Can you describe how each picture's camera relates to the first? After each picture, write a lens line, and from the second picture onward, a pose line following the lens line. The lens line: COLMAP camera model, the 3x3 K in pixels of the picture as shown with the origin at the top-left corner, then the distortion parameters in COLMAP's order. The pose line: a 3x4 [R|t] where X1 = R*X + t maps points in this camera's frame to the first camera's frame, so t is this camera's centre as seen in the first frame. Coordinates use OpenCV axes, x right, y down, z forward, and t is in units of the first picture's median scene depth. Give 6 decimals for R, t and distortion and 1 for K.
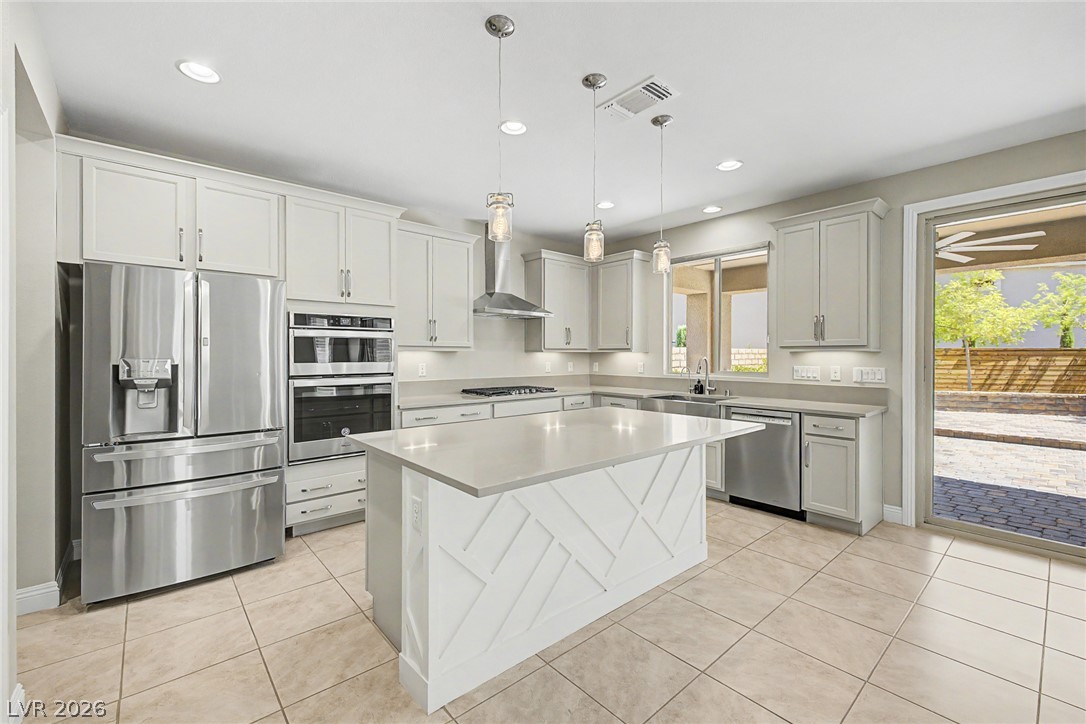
lens RADIAL K [[458.8, 0, 531.6], [0, 458.8, 354.4], [0, 0, 1]] dist [-0.000596, -0.000547]
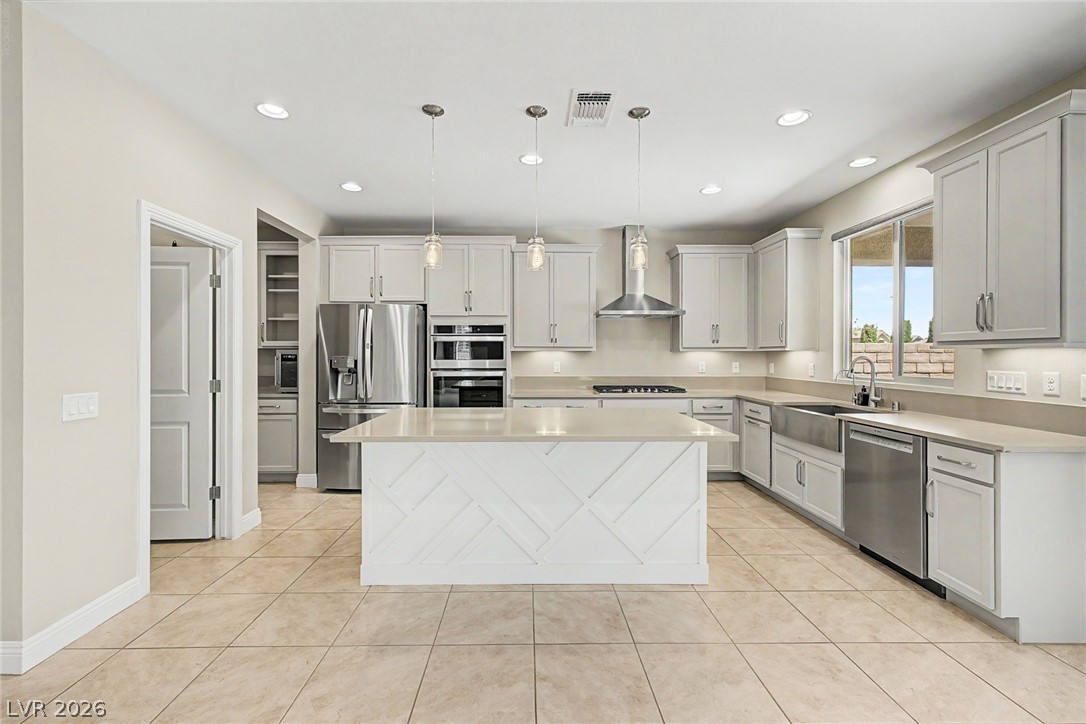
lens RADIAL K [[458.8, 0, 531.6], [0, 458.8, 354.4], [0, 0, 1]] dist [-0.000596, -0.000547]
pose [[0.764718, -0.000226, -0.644365, 0.559245], [0.000442, 1.000000, 0.000174, 0.001620], [0.644364, -0.000418, 0.764718, 0.084337]]
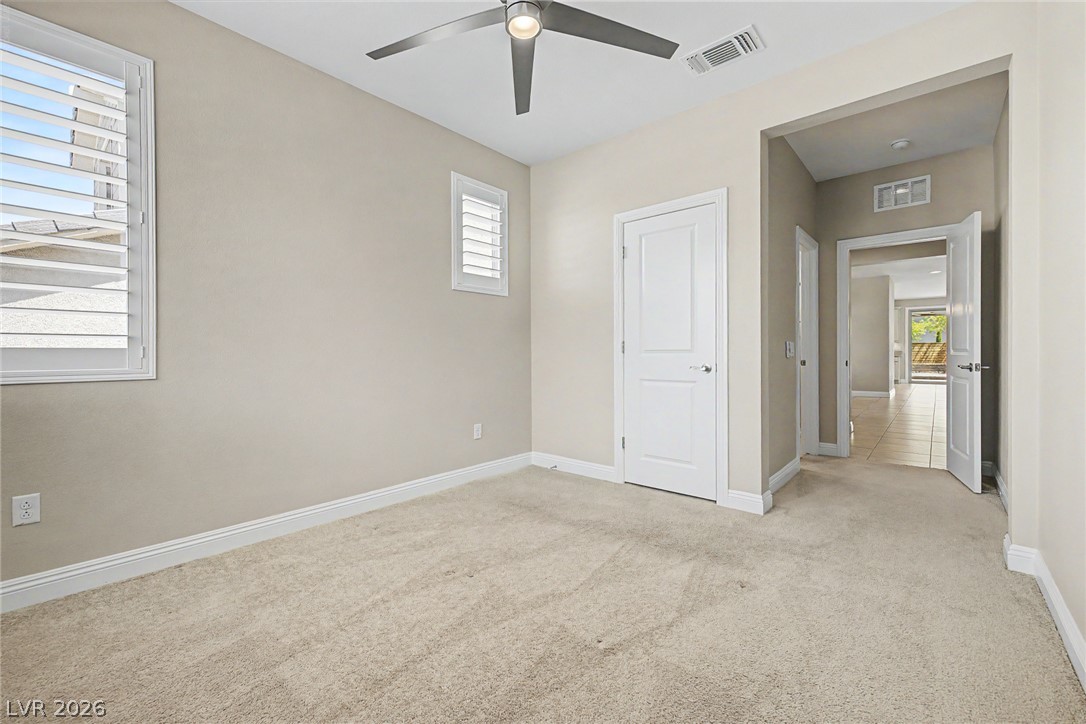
lens RADIAL K [[458.8, 0, 531.6], [0, 458.8, 354.4], [0, 0, 1]] dist [-0.000596, -0.000547]
pose [[0.990507, -0.004289, 0.137395, -3.046755], [0.003264, 0.999965, 0.007684, 0.059652], [-0.137423, -0.007163, 0.990487, -2.597202]]
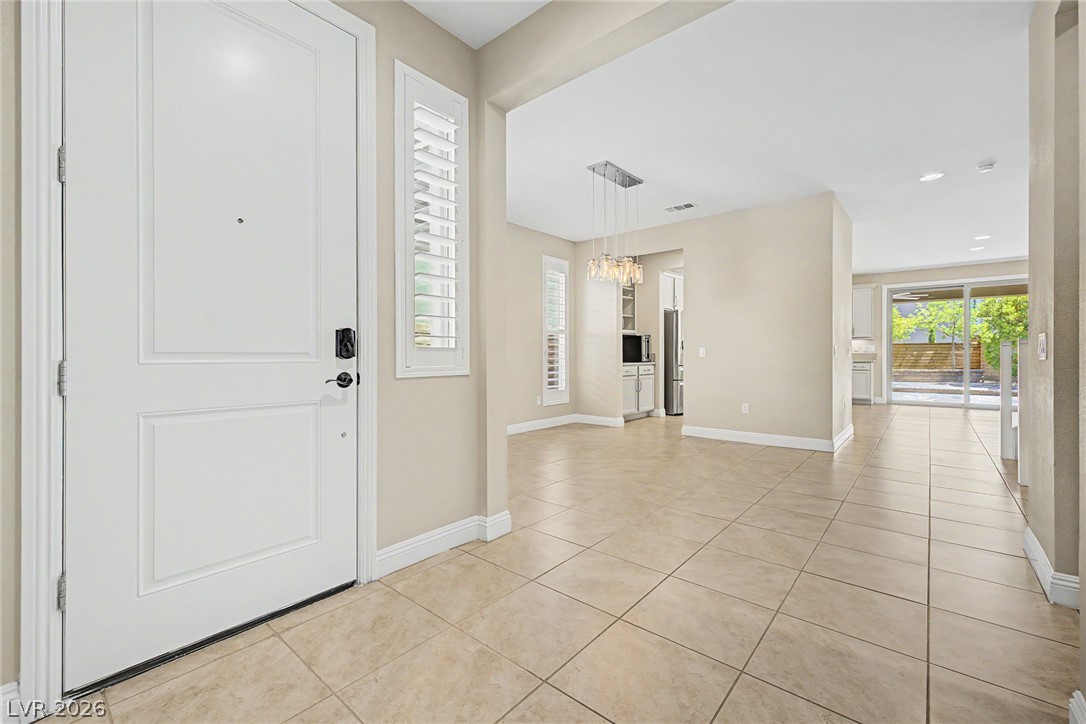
lens RADIAL K [[458.8, 0, 531.6], [0, 458.8, 354.4], [0, 0, 1]] dist [-0.000596, -0.000547]
pose [[0.989095, 0.000593, 0.147280, -1.574048], [-0.001289, 0.999988, 0.004635, 0.068418], [-0.147276, -0.004774, 0.989084, -1.319406]]
